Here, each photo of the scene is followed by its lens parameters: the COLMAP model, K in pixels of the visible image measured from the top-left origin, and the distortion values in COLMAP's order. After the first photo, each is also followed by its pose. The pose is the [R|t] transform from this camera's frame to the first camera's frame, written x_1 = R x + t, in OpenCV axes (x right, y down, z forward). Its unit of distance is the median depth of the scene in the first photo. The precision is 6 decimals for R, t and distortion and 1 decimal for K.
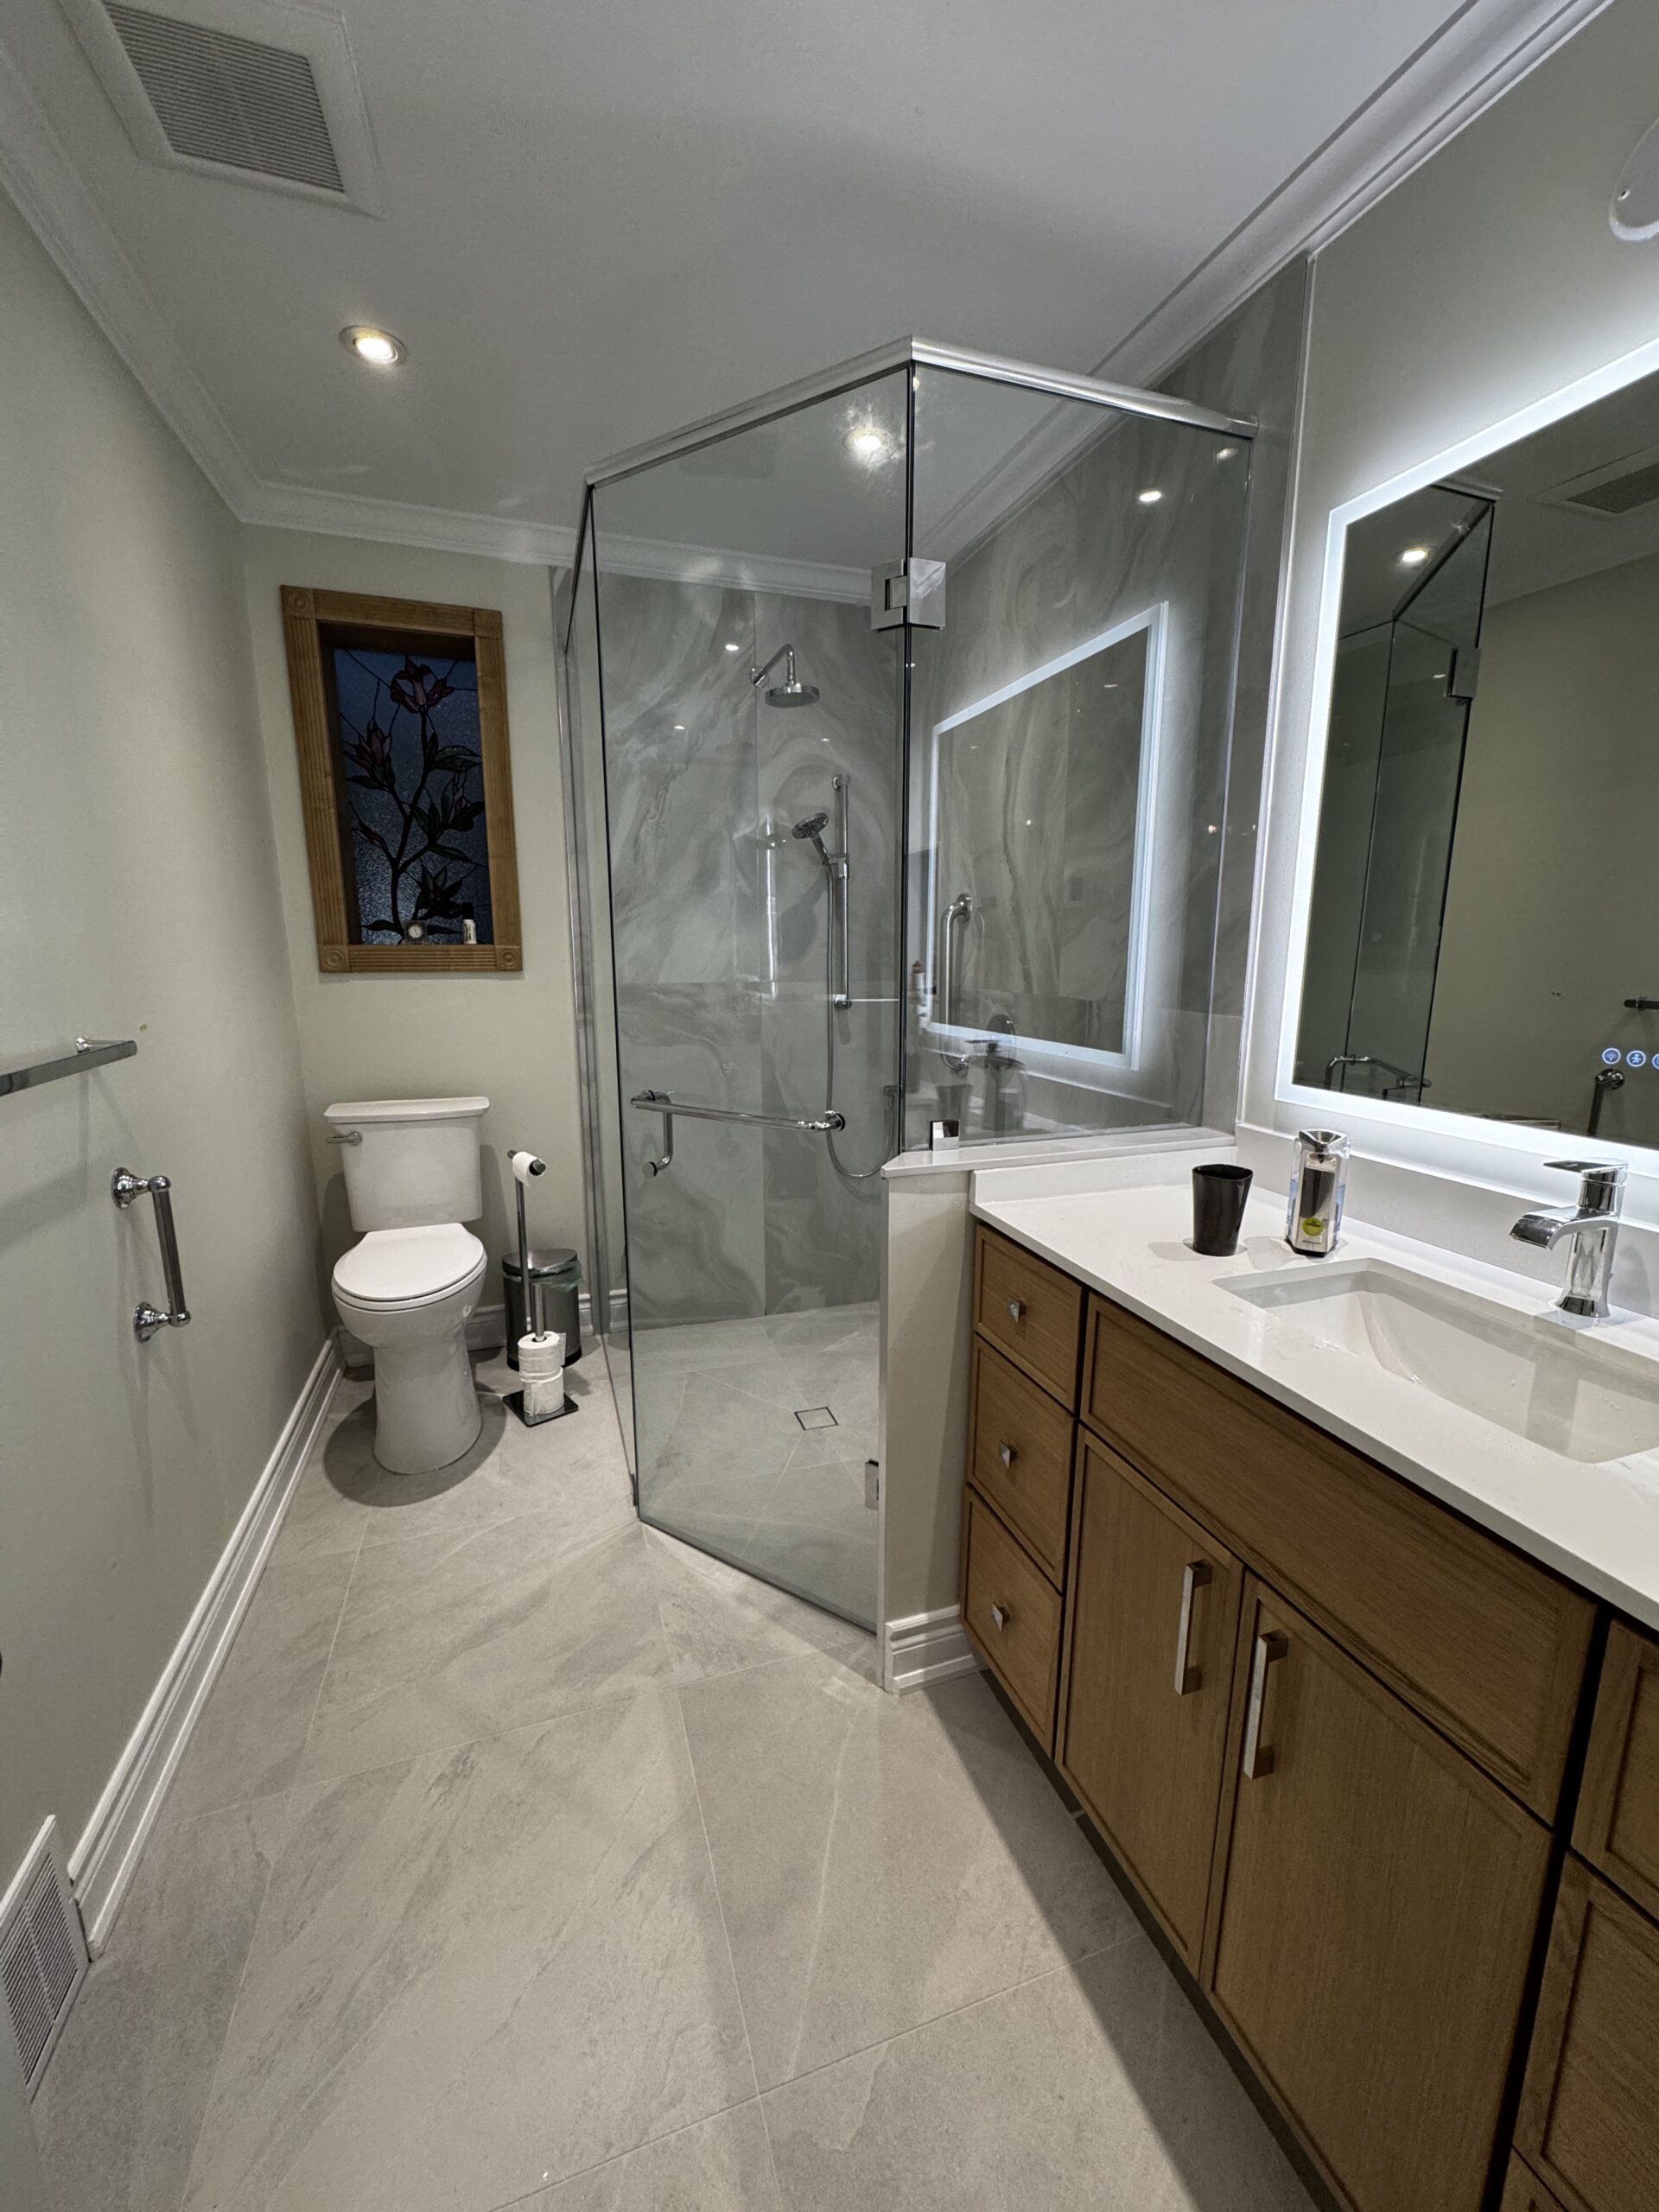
lens RADIAL K [[871.3, 0, 840.4], [0, 871.3, 1110.5], [0, 0, 1]] dist [-0.002641, 0.000722]
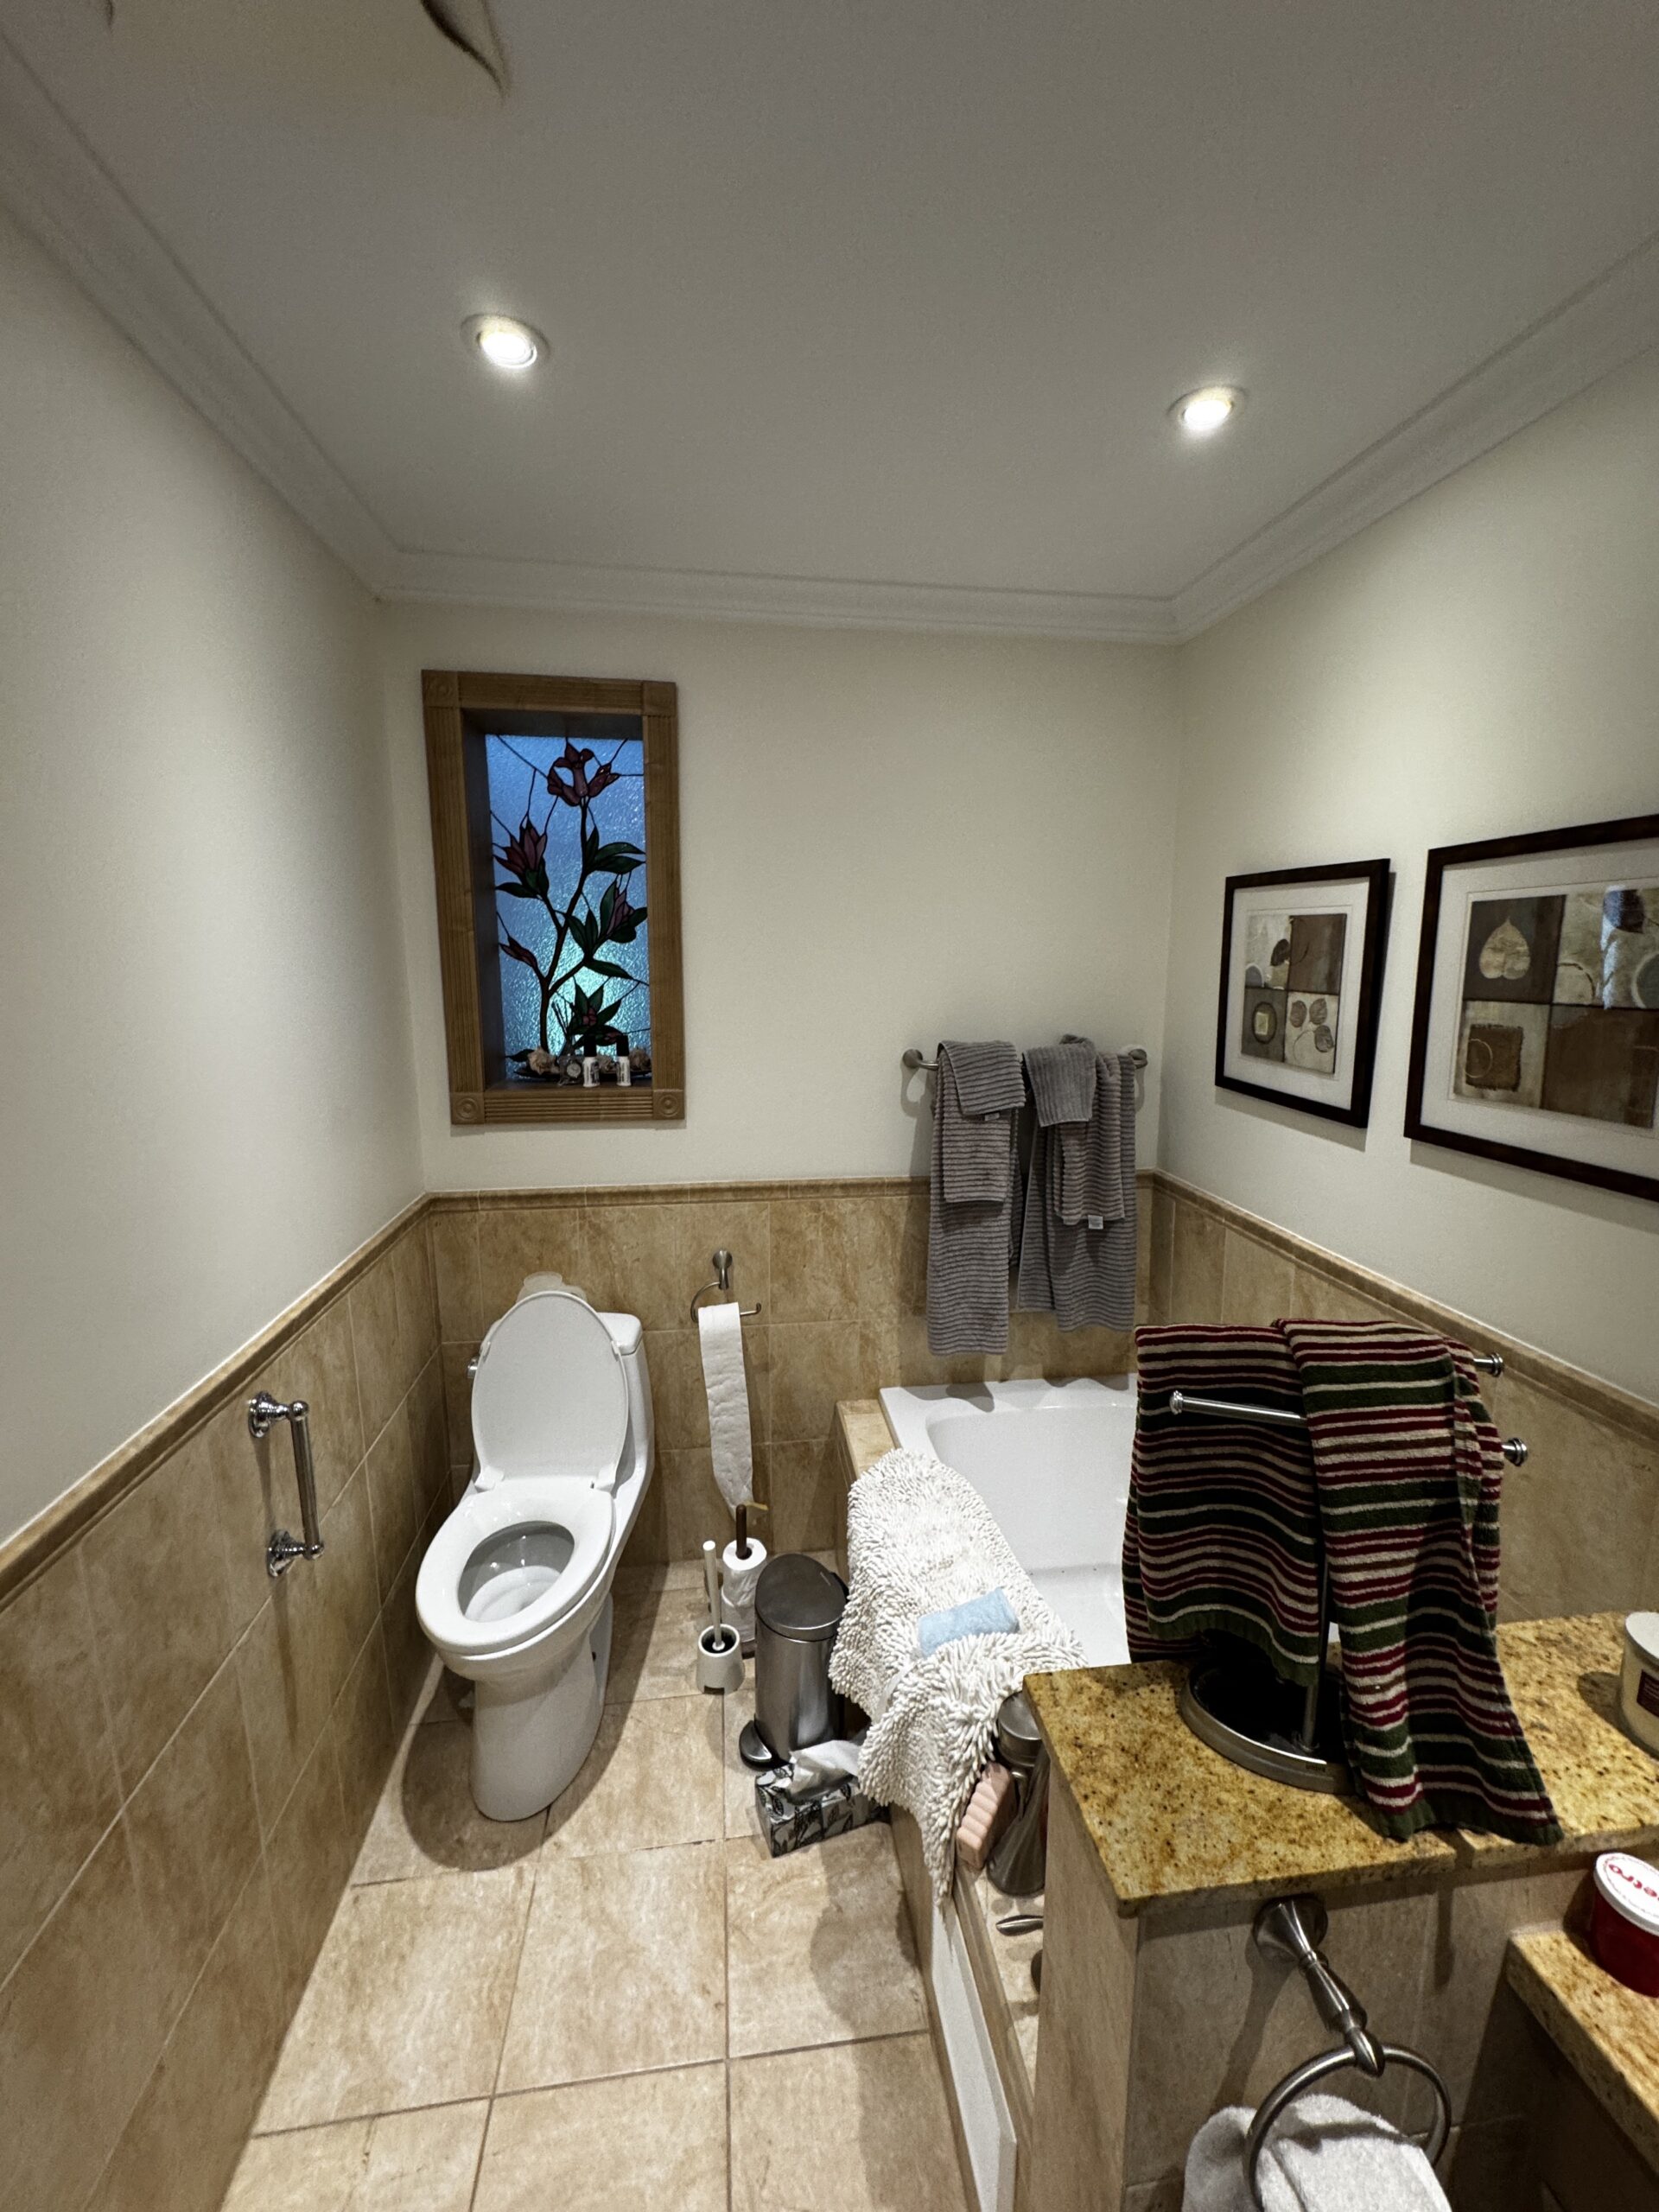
lens RADIAL K [[871.3, 0, 817.8], [0, 871.3, 1098.6], [0, 0, 1]] dist [-0.002641, 0.000722]
pose [[0.976602, 0.034805, -0.212221, -0.078546], [-0.040309, 0.998952, -0.021664, -0.172424], [0.211244, 0.029711, 0.976982, 0.251876]]
